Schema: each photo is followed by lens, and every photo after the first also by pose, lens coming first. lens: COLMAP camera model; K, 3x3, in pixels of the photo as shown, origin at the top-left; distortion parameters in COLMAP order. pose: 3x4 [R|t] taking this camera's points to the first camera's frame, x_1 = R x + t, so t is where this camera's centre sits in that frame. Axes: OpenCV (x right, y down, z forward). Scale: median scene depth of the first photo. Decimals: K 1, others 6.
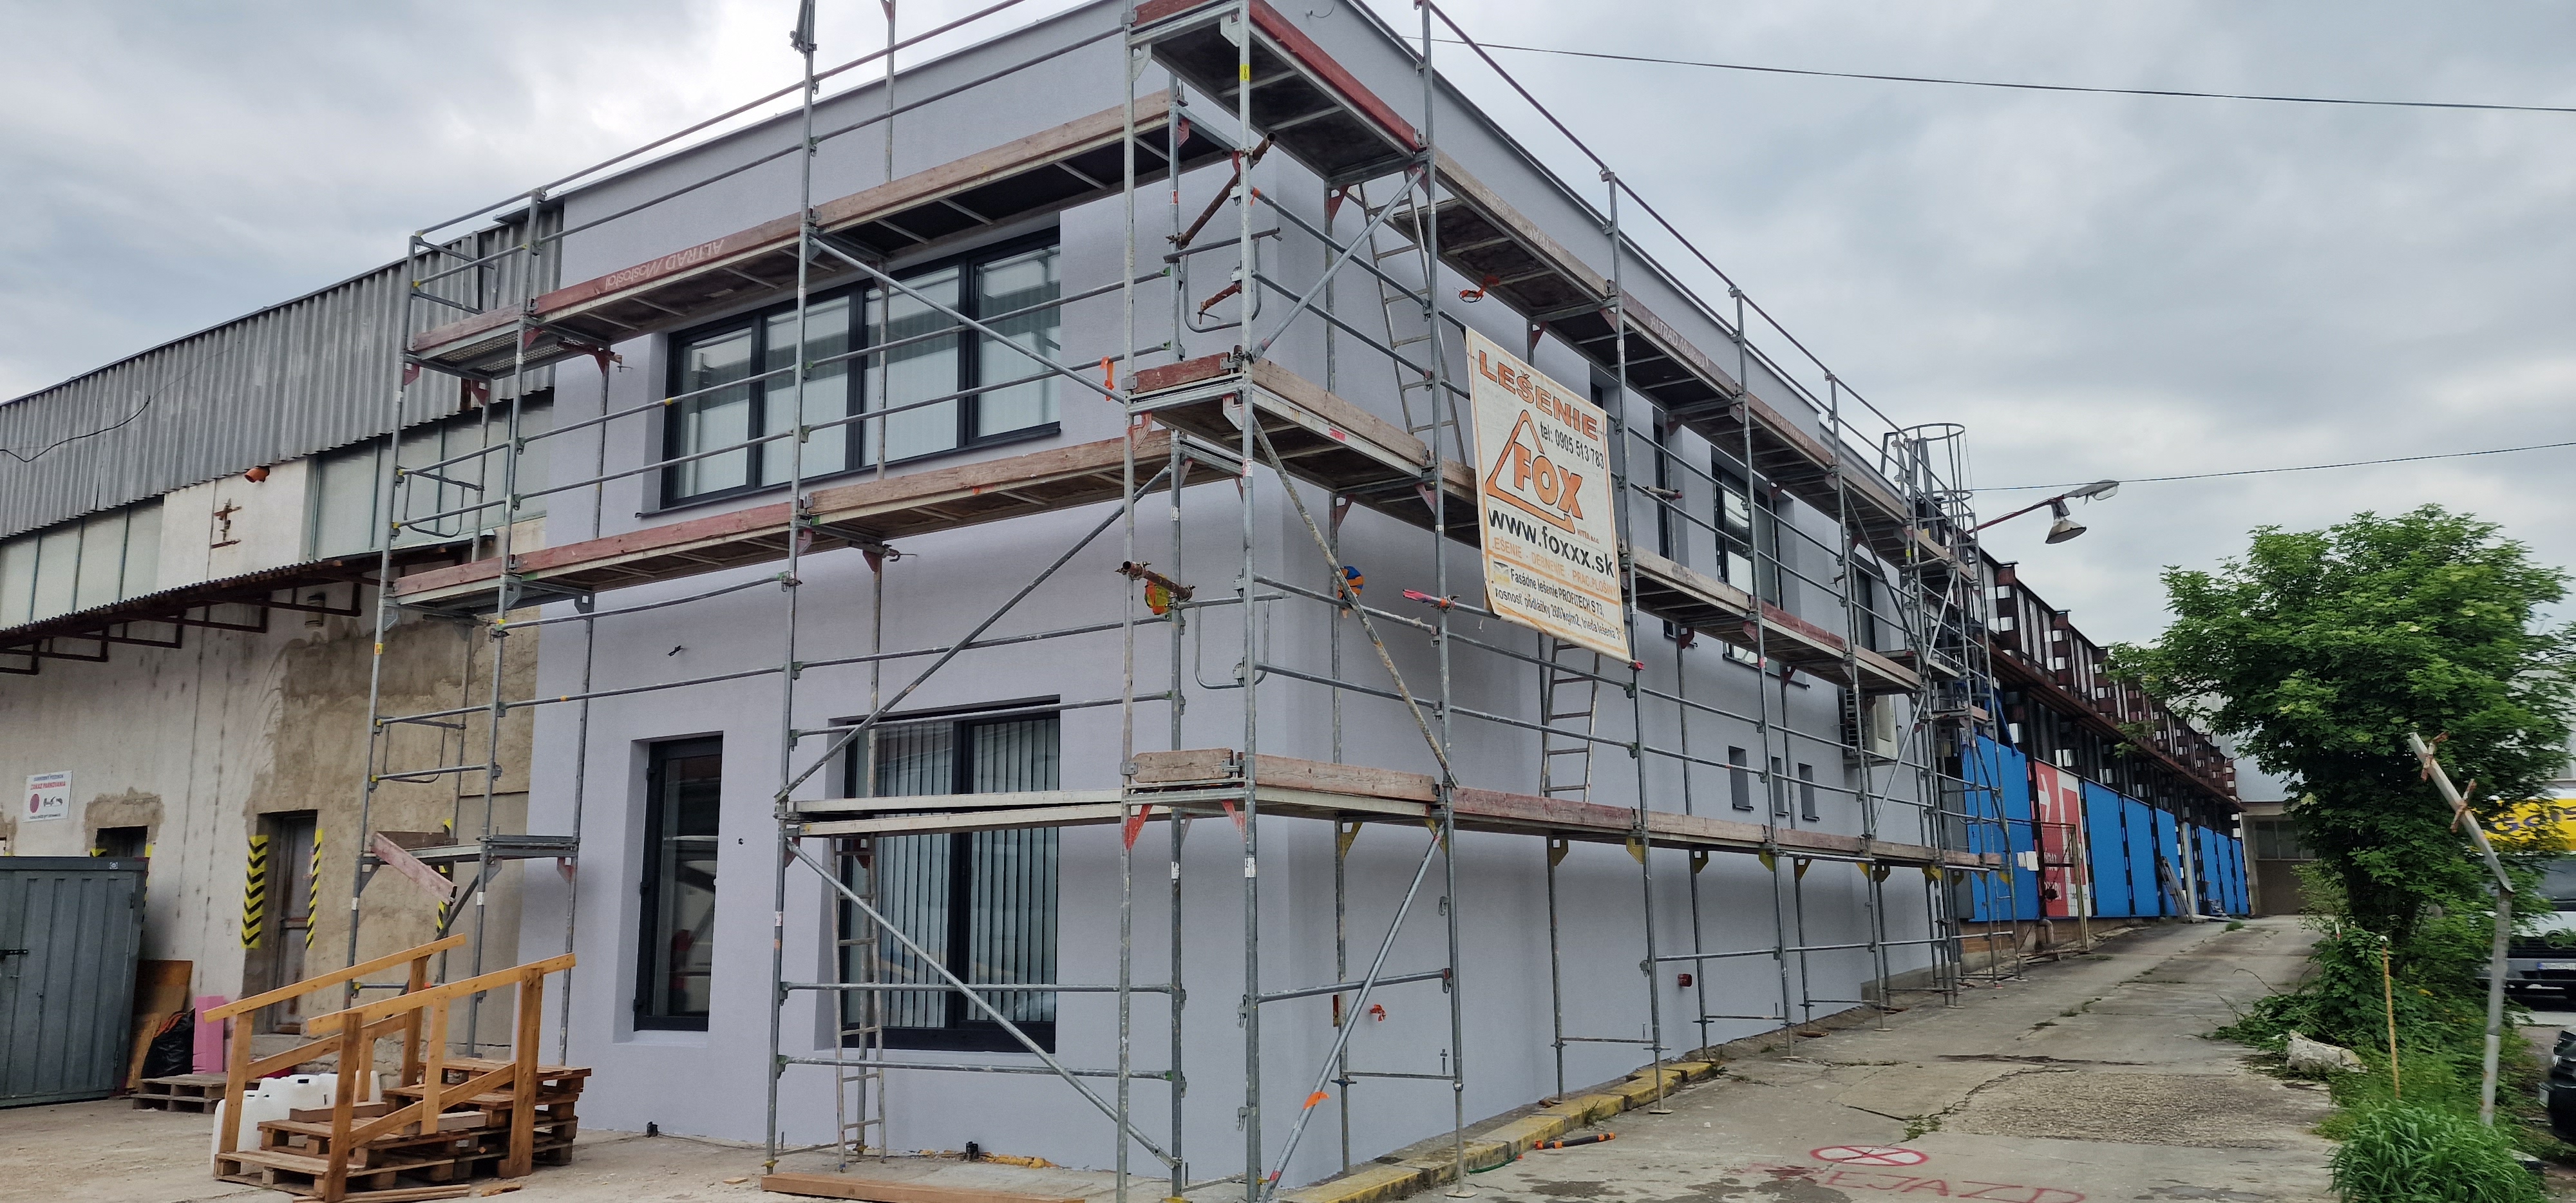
lens RADIAL K [[1705.6, 0, 1288.0], [0, 1705.6, 601.5], [0, 0, 1]] dist [0.069515, -0.071865]
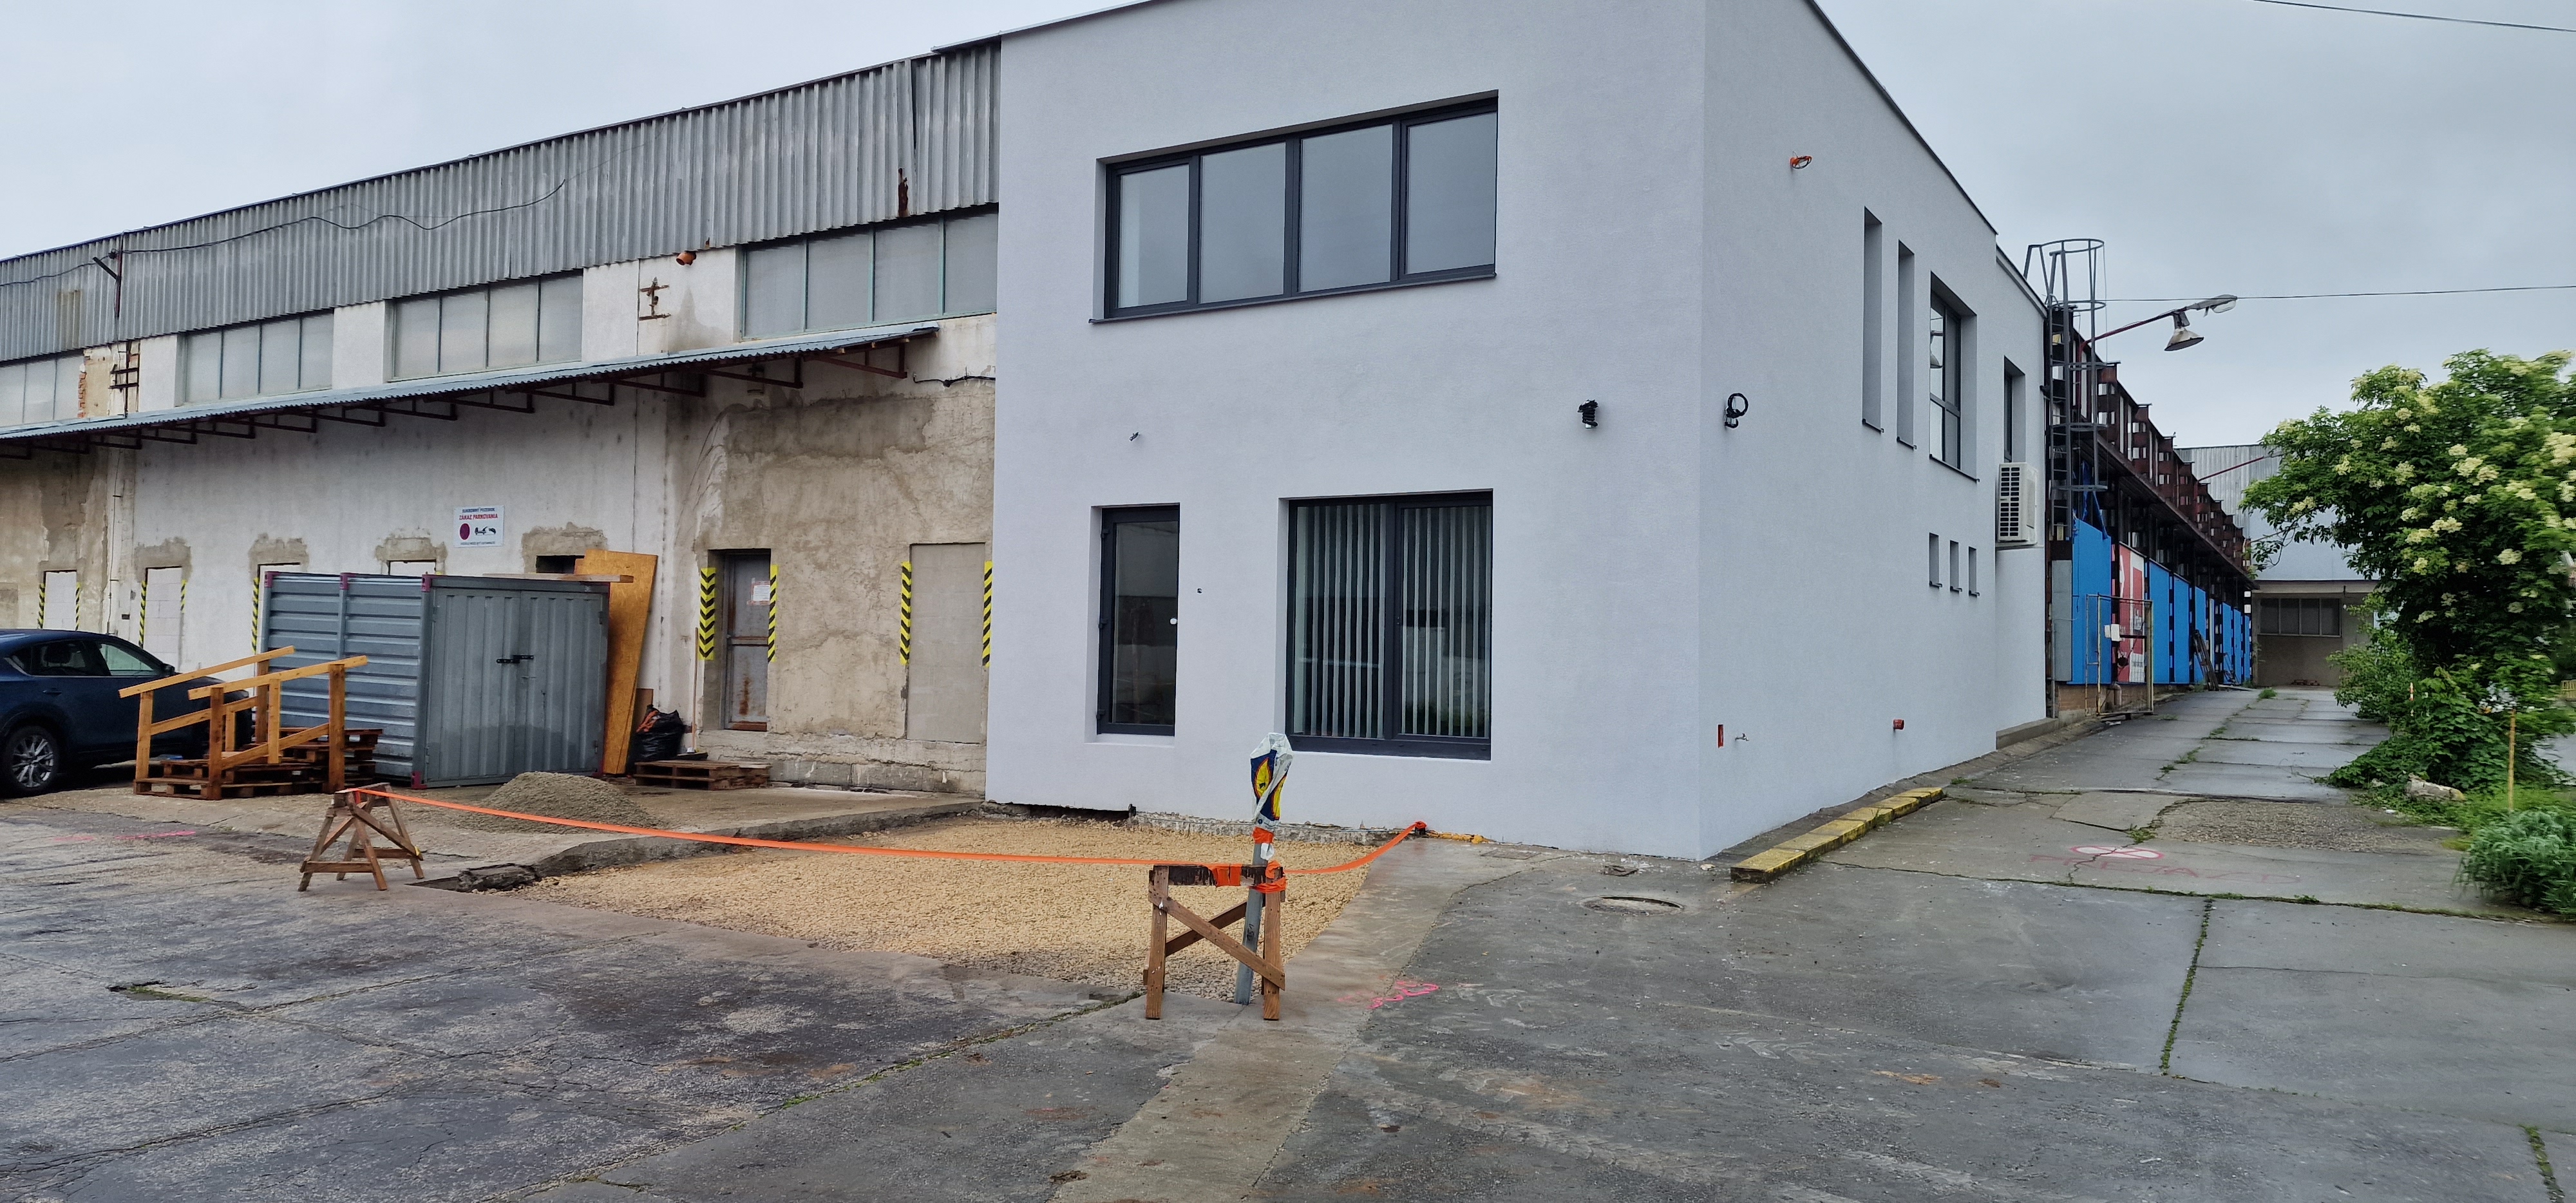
lens RADIAL K [[1705.6, 0, 1288.0], [0, 1705.6, 601.5], [0, 0, 1]] dist [0.069515, -0.071865]
pose [[0.999420, 0.031690, 0.012429, -0.198675], [-0.033177, 0.988535, 0.147301, -0.029458], [-0.007619, -0.147628, 0.989014, -0.178551]]
